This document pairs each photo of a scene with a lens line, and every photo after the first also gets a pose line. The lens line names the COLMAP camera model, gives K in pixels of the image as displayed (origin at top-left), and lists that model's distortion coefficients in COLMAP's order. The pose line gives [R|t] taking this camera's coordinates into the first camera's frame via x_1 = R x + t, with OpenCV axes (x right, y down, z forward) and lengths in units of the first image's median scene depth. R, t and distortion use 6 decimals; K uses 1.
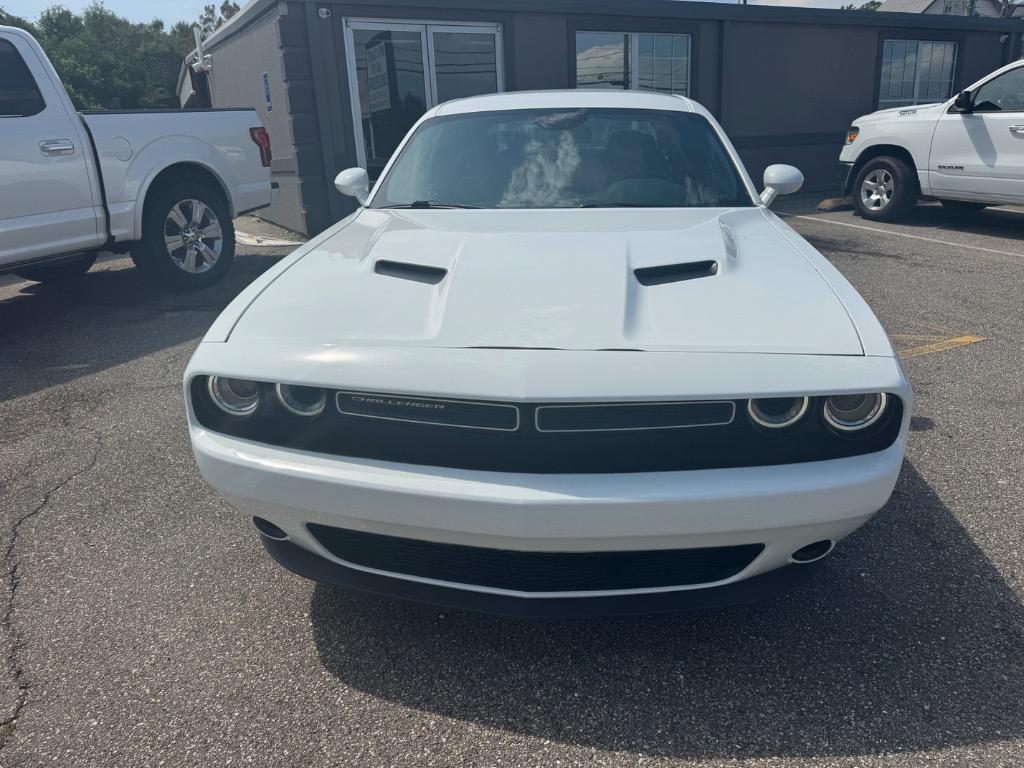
lens RADIAL K [[794.3, 0, 512.0], [0, 794.3, 384.0], [0, 0, 1]] dist [0.020657, -0.004150]
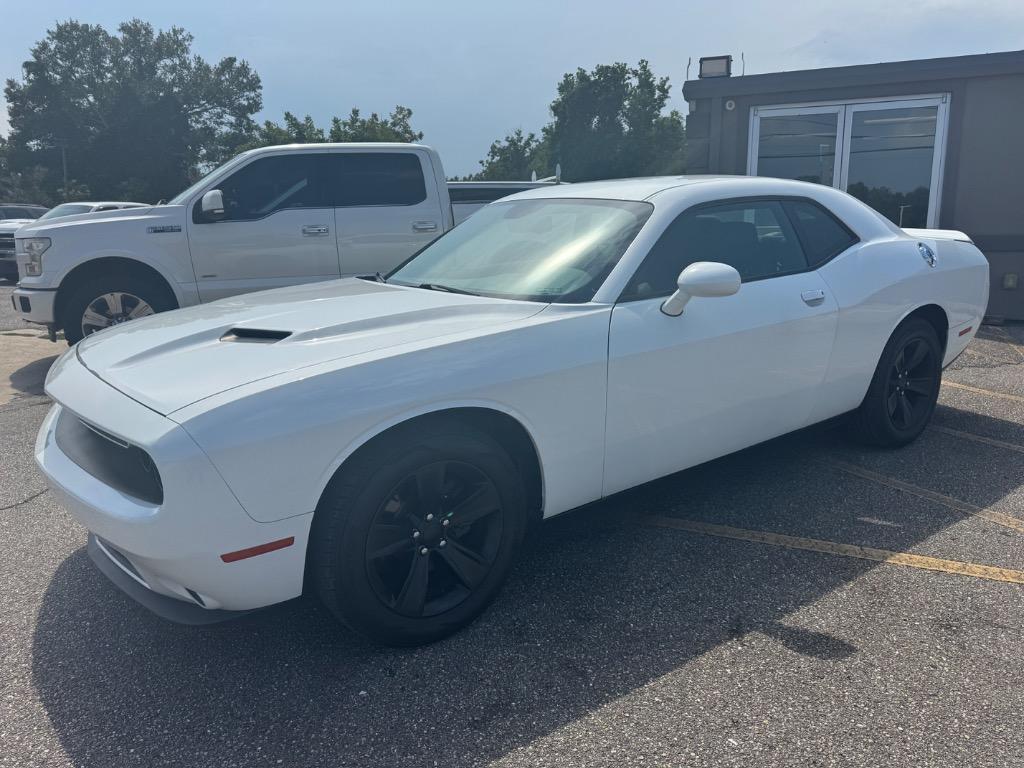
lens RADIAL K [[794.3, 0, 512.0], [0, 794.3, 384.0], [0, 0, 1]] dist [0.020657, -0.004150]
pose [[0.613225, 0.172773, -0.770781, 0.577492], [-0.244631, 0.969352, 0.022658, -0.081812], [0.751073, 0.174663, 0.636697, 0.232052]]
